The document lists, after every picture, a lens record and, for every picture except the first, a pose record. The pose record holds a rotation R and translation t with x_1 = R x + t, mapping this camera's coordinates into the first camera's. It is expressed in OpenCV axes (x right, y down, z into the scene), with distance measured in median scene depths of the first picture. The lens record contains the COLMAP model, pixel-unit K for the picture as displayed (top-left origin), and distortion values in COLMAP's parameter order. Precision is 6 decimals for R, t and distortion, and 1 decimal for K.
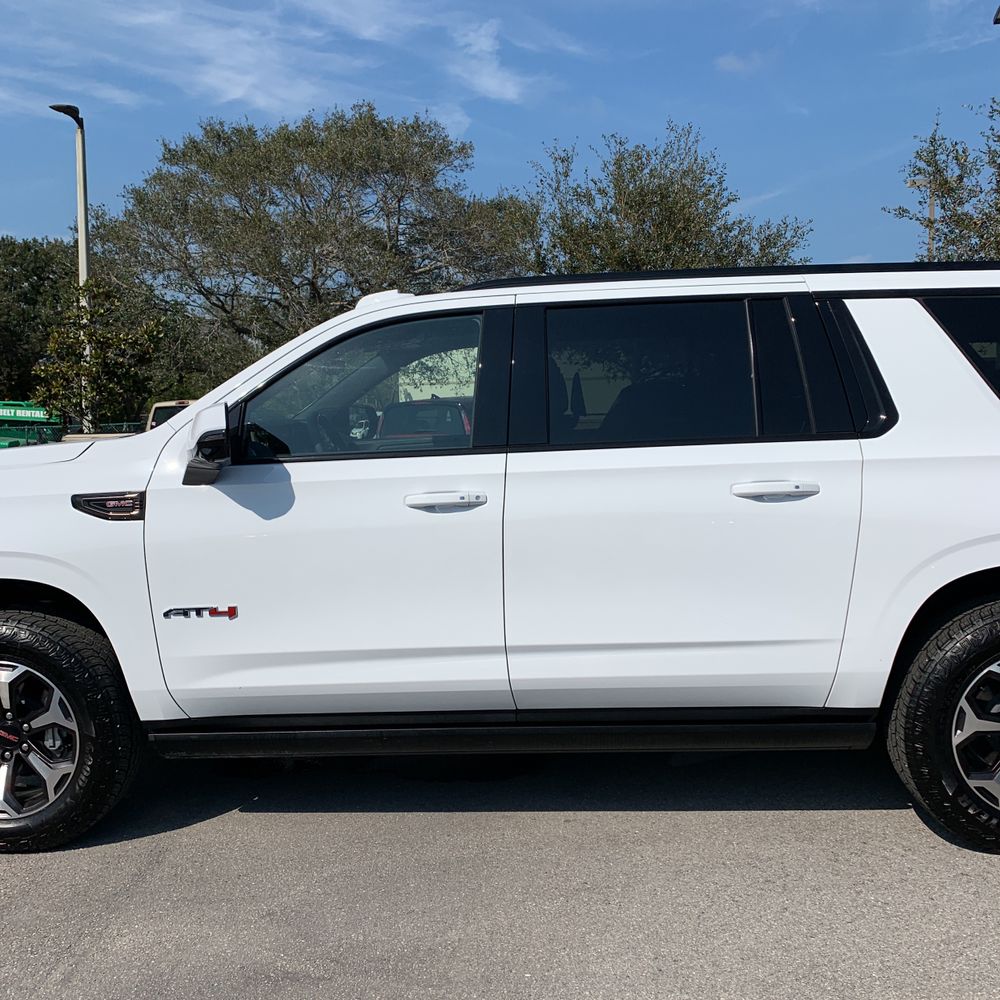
lens RADIAL K [[1132.1, 0, 500.2], [0, 1132.1, 483.5], [0, 0, 1]] dist [0.079891, -0.016522]
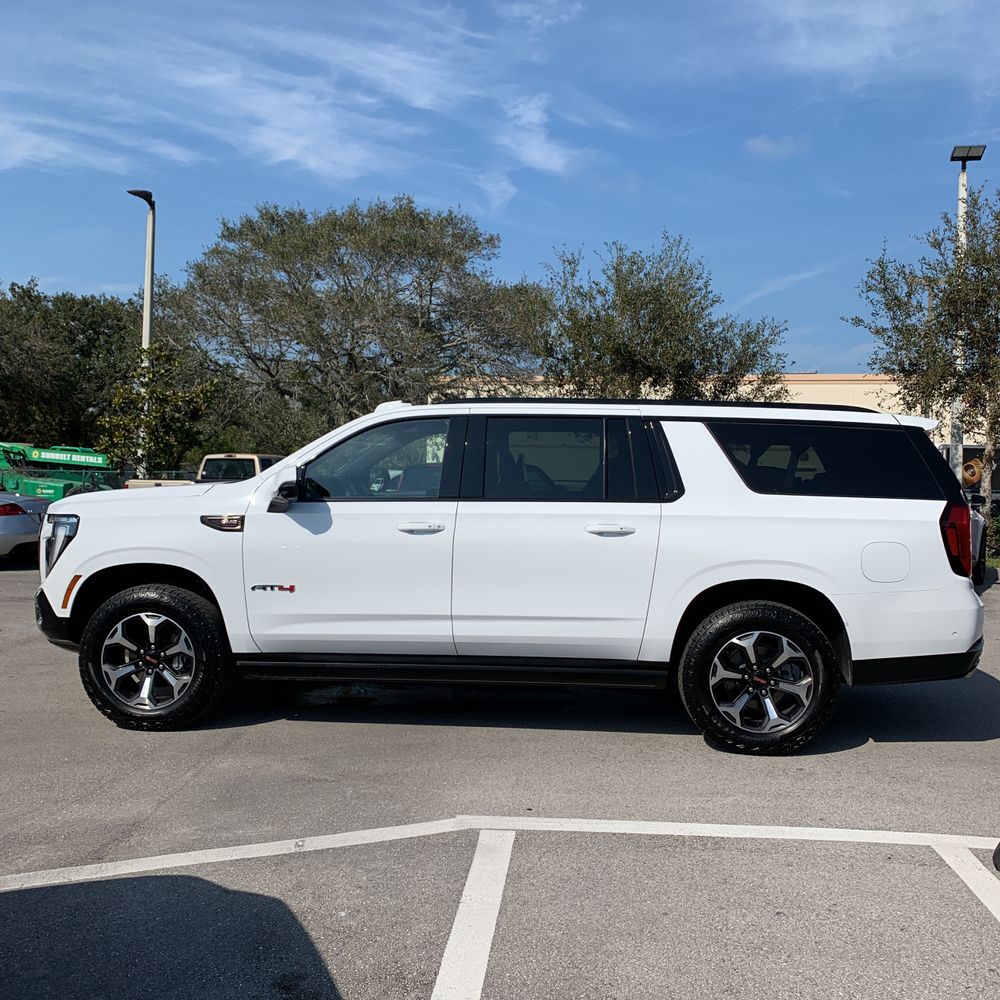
lens RADIAL K [[1044.5, 0, 496.0], [0, 1044.5, 482.6], [0, 0, 1]] dist [0.235558, -0.469118]
pose [[0.998813, 0.044753, -0.019248, 0.009578], [-0.045761, 0.997404, -0.055604, 0.003036], [0.016710, 0.056419, 0.998267, -0.059898]]
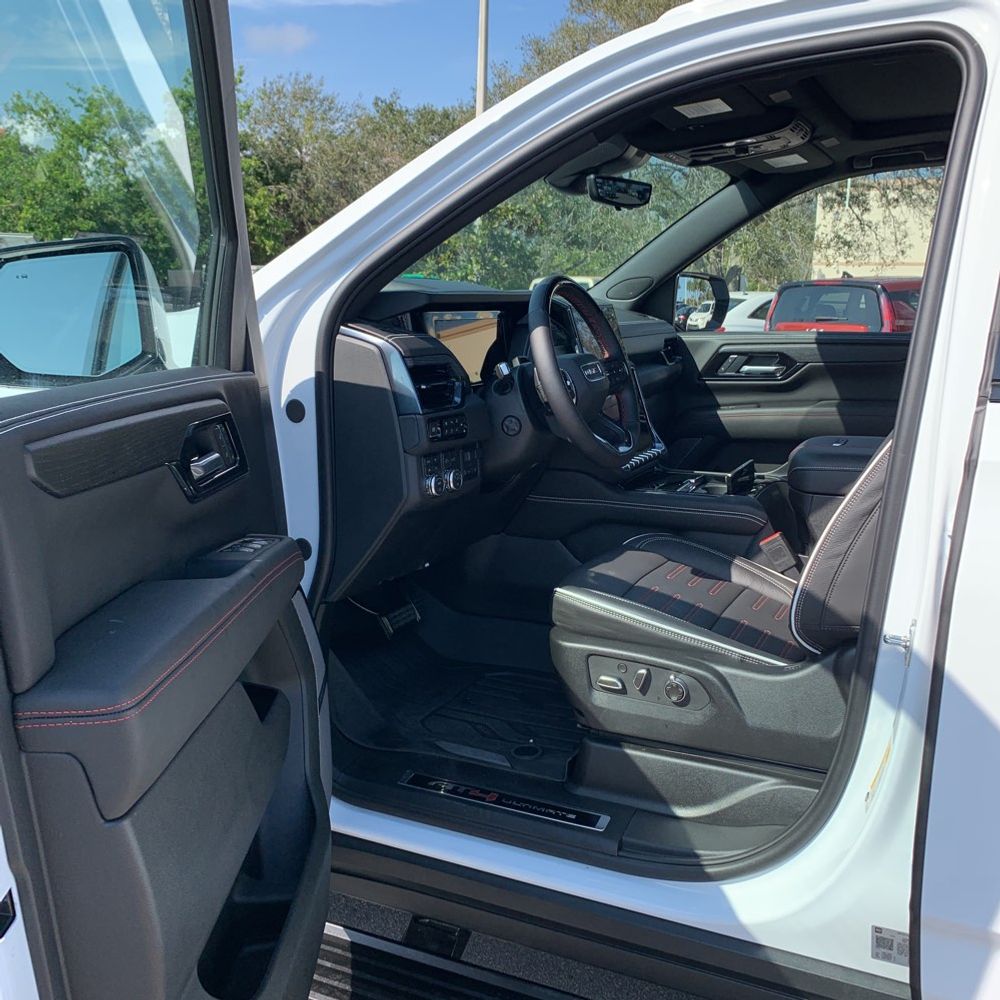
lens RADIAL K [[1044.5, 0, 496.0], [0, 1044.5, 482.6], [0, 0, 1]] dist [0.235558, -0.469118]
pose [[0.927695, 0.104893, -0.358302, -0.004383], [-0.064911, 0.990420, 0.121883, -0.011101], [0.367654, -0.089812, 0.925616, 0.234883]]
